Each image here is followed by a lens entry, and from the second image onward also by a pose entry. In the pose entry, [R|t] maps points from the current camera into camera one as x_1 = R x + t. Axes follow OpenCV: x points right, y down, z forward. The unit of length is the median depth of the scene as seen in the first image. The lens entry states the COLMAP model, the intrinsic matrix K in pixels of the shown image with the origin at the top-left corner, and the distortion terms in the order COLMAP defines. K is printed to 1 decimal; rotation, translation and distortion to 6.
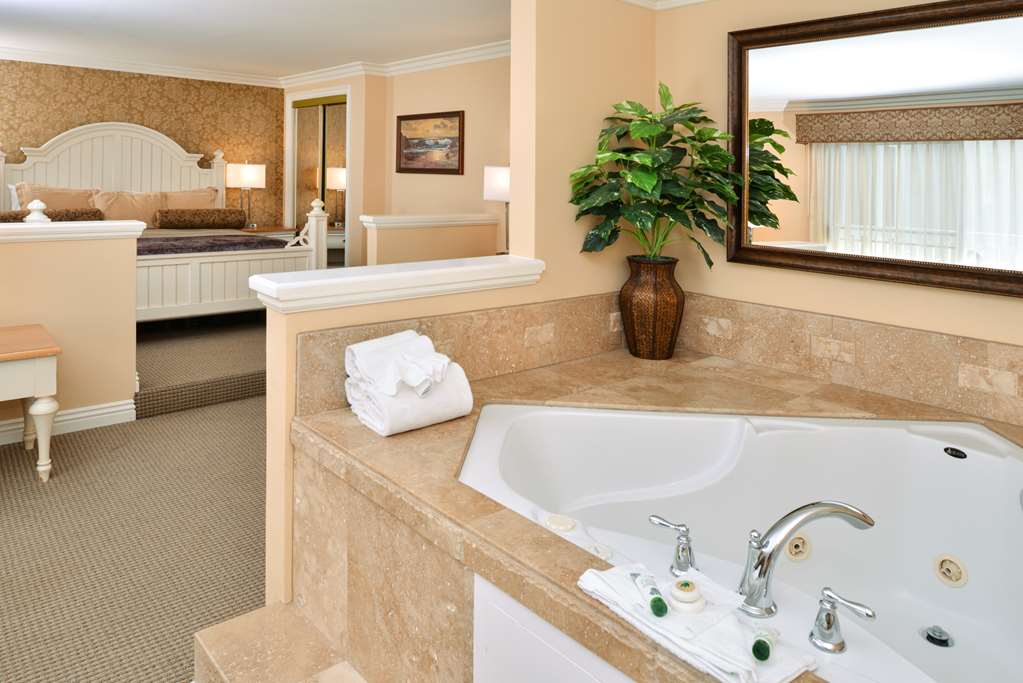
lens RADIAL K [[687.2, 0, 511.5], [0, 687.2, 341.5], [0, 0, 1]] dist [-0.058688, 0.001693]
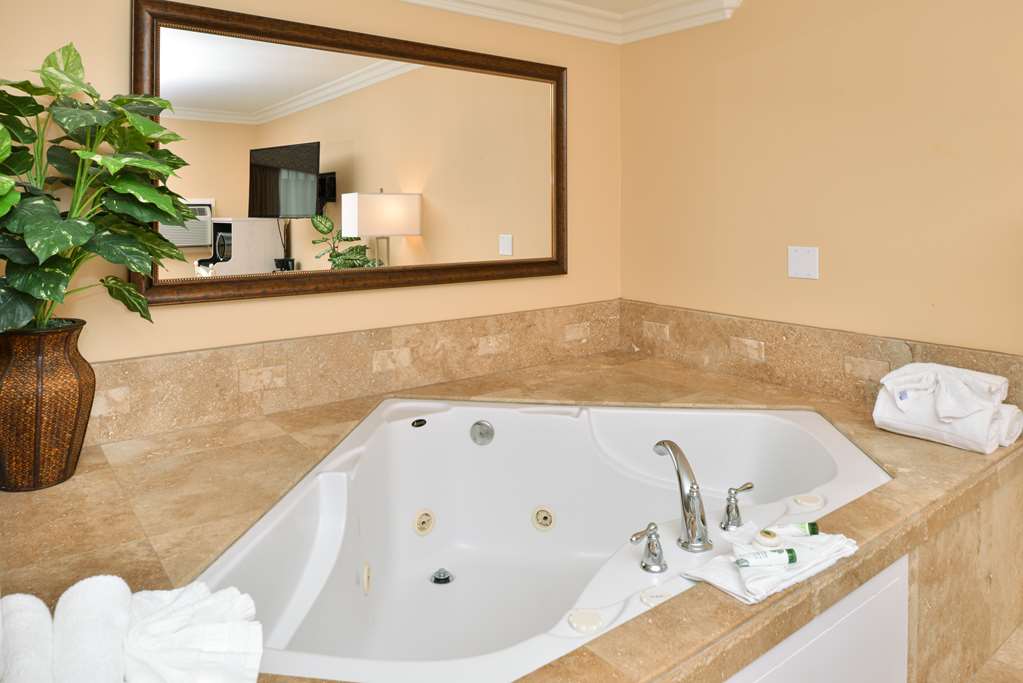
lens RADIAL K [[687.2, 0, 511.5], [0, 687.2, 341.5], [0, 0, 1]] dist [-0.058688, 0.001693]
pose [[0.064868, -0.206822, 0.976226, -0.446494], [0.232370, 0.954524, 0.186784, -0.148594], [-0.970462, 0.214730, 0.109977, 0.641417]]
